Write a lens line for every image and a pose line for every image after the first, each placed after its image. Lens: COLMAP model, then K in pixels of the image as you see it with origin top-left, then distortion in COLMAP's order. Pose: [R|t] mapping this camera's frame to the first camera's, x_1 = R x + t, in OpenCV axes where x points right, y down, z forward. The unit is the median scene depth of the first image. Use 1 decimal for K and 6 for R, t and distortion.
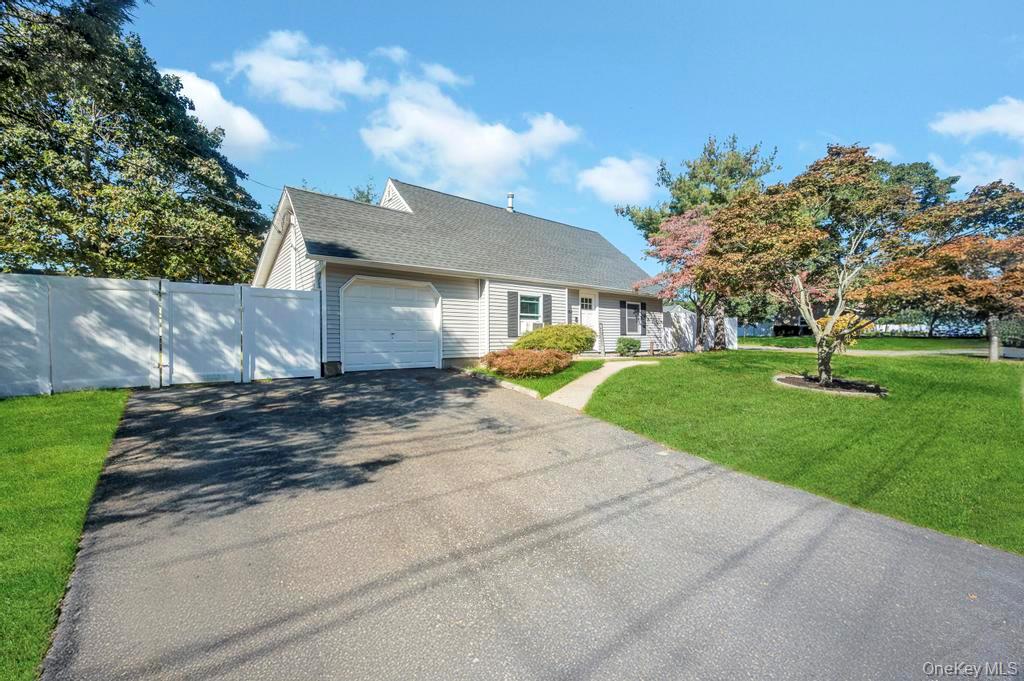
lens RADIAL K [[413.4, 0, 511.2], [0, 413.4, 337.9], [0, 0, 1]] dist [0.002564, 0.000141]
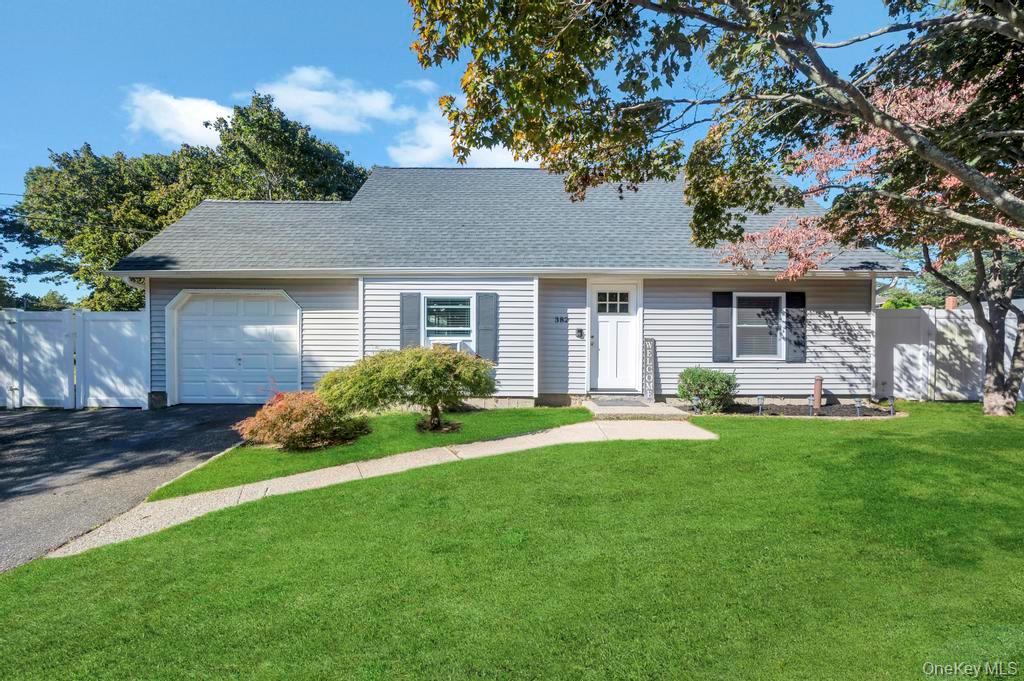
lens RADIAL K [[413.4, 0, 511.2], [0, 413.4, 337.9], [0, 0, 1]] dist [0.002564, 0.000141]
pose [[0.772136, -0.028412, -0.634822, 0.516531], [-0.001600, 0.998910, -0.046653, -0.016095], [0.635455, 0.037038, 0.771249, 0.624934]]
